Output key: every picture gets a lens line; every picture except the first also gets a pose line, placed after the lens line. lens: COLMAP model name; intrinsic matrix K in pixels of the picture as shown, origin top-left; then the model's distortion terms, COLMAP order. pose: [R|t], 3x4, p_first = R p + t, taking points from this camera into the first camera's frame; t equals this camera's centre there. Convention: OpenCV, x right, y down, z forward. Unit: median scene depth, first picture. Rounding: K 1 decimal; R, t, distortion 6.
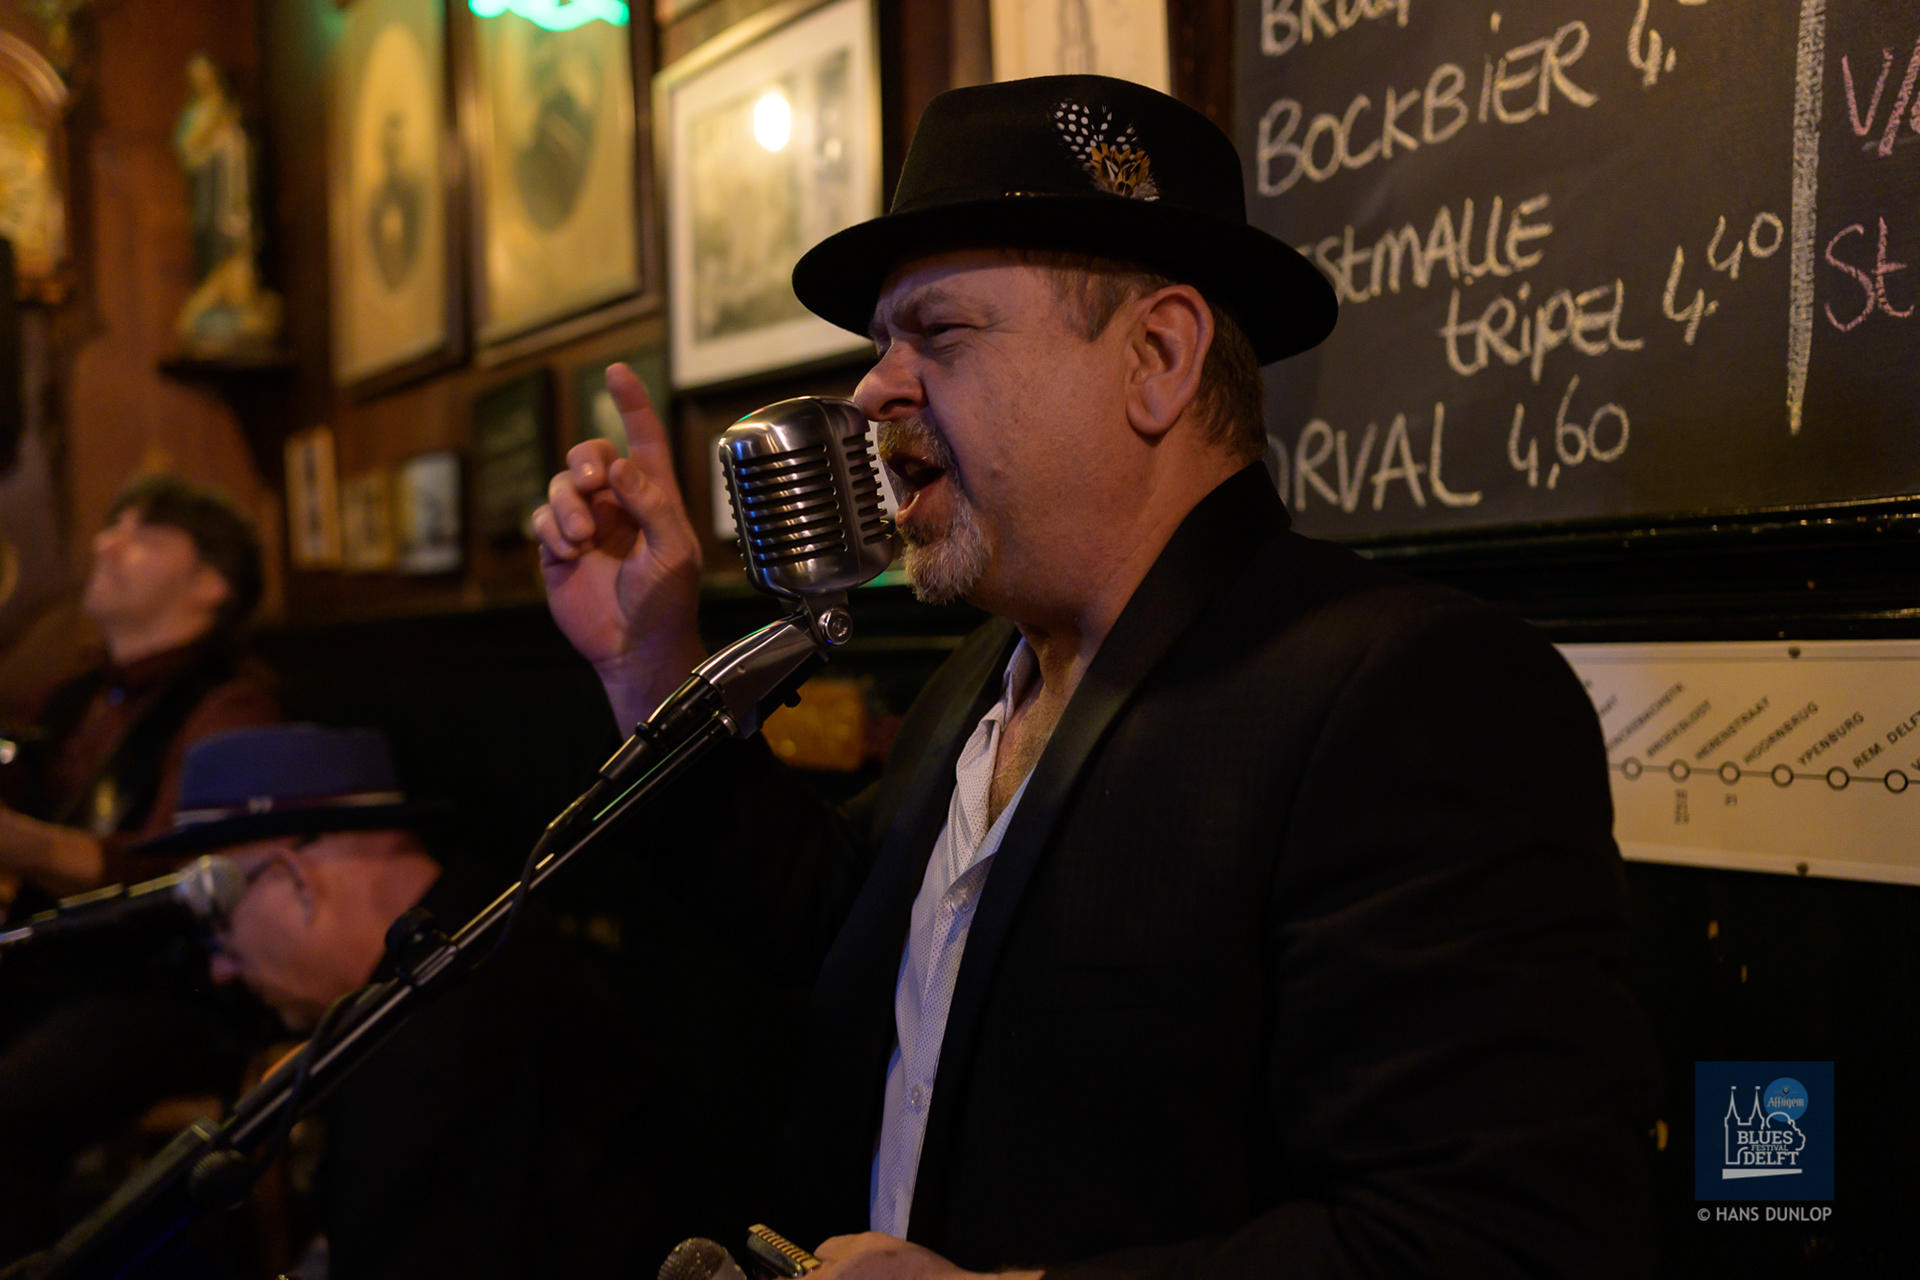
lens RADIAL K [[1814.6, 0, 988.5], [0, 1814.6, 629.9], [0, 0, 1]] dist [0.069289, 0.026862]
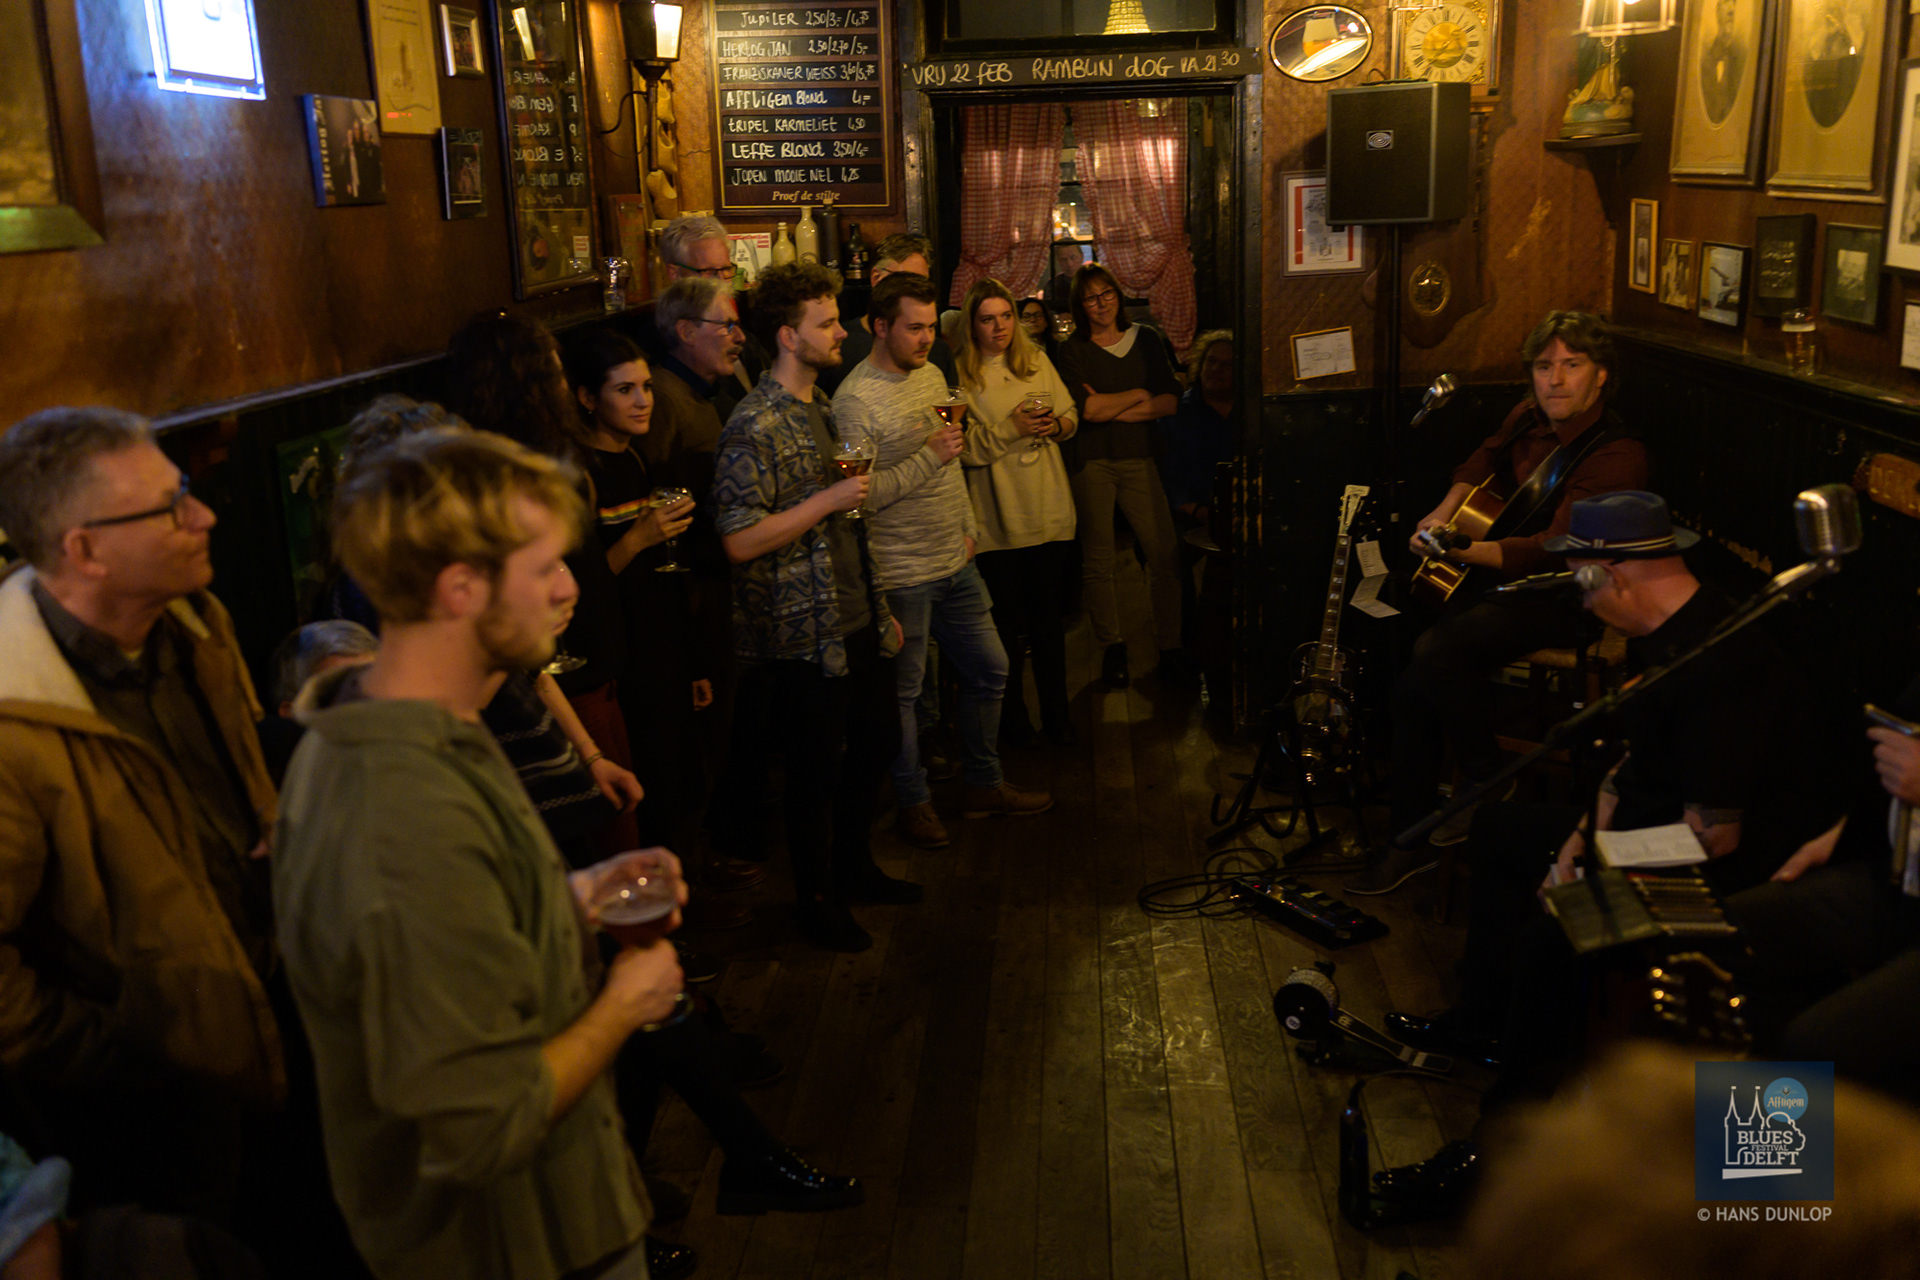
lens RADIAL K [[1814.6, 0, 988.5], [0, 1814.6, 629.9], [0, 0, 1]] dist [0.069289, 0.026862]
pose [[0.782113, 0.148506, -0.605182, 0.154406], [0.001751, 0.970659, 0.240453, -0.143570], [0.623134, -0.189121, 0.758905, -0.496005]]
